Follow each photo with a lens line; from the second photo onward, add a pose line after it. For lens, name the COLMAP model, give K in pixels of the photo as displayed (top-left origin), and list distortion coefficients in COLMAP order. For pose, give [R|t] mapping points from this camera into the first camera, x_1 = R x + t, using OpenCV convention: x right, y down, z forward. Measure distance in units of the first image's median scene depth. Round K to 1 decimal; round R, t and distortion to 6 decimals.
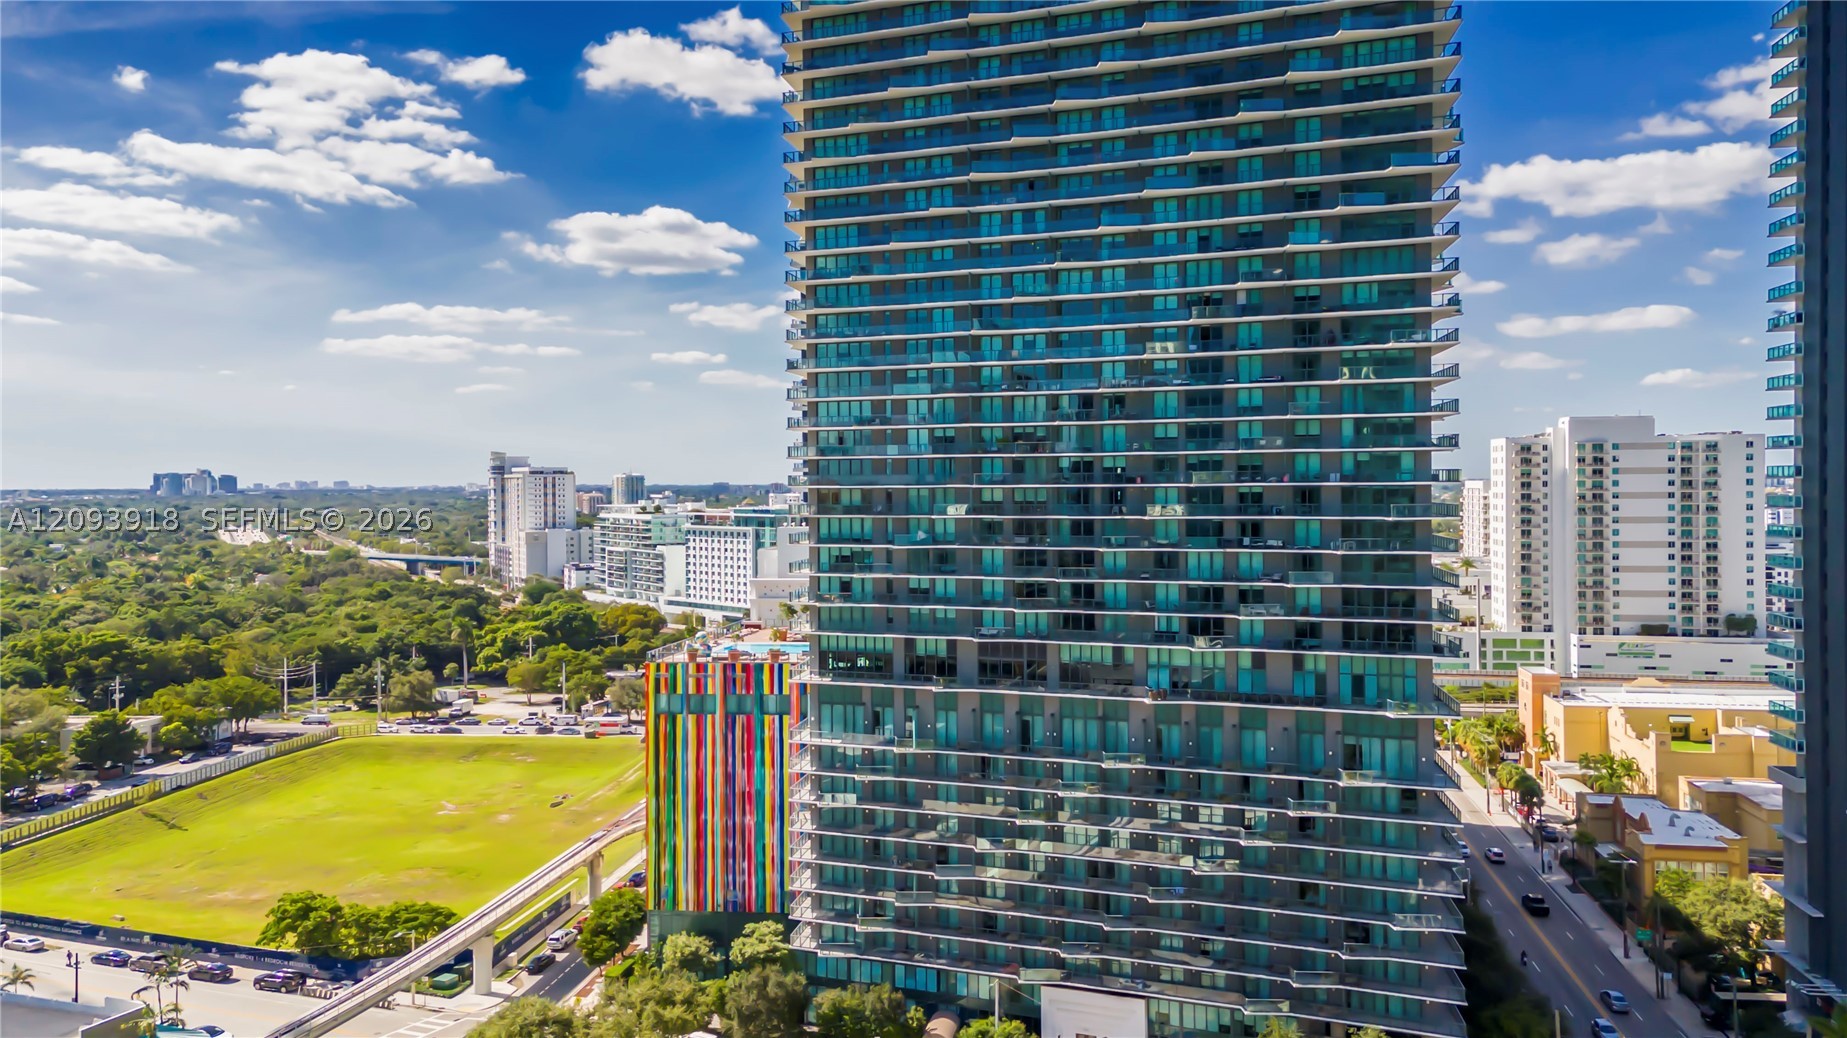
lens RADIAL K [[1374.7, 0, 977.6], [0, 1374.7, 567.5], [0, 0, 1]] dist [0.063607, 0.000312]
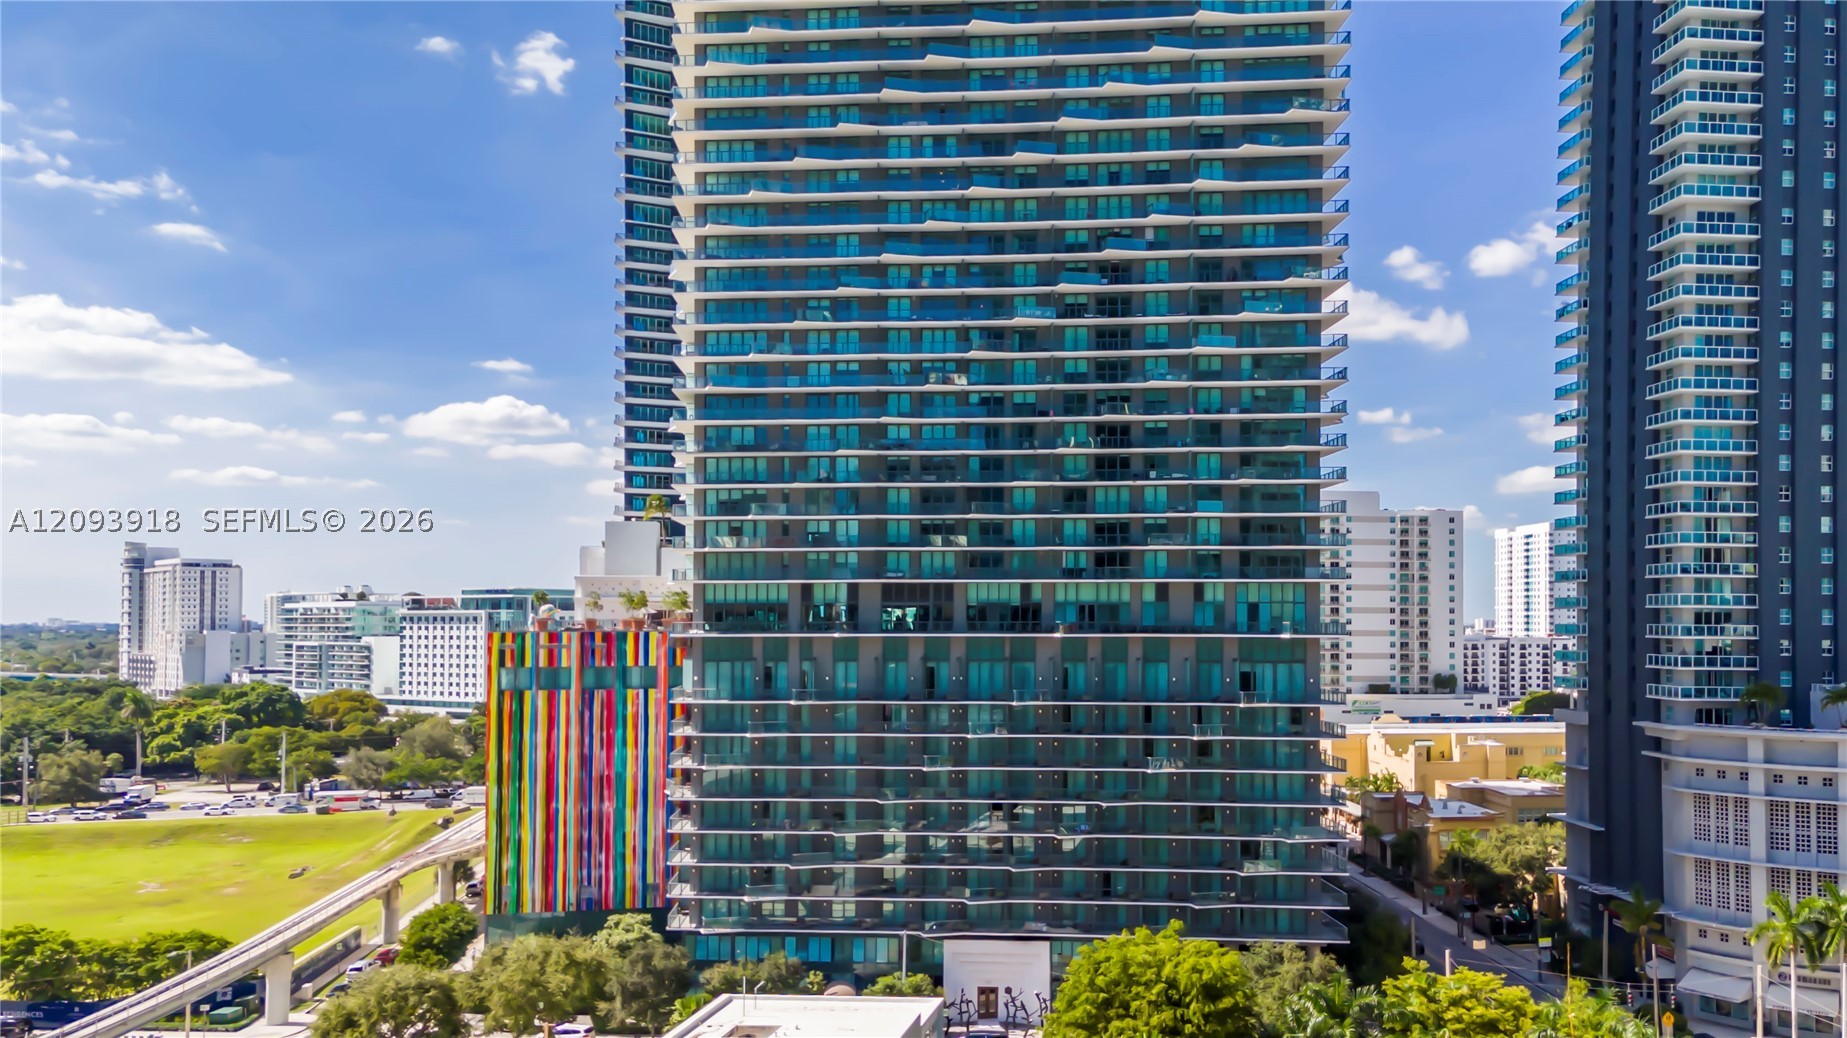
lens RADIAL K [[1374.7, 0, 1076.0], [0, 1374.7, 677.8], [0, 0, 1]] dist [0.063607, 0.000312]
pose [[0.960775, -0.015094, 0.276917, -0.123352], [0.022193, 0.999500, -0.022520, 0.128081], [-0.276439, 0.027782, 0.960630, 0.016627]]
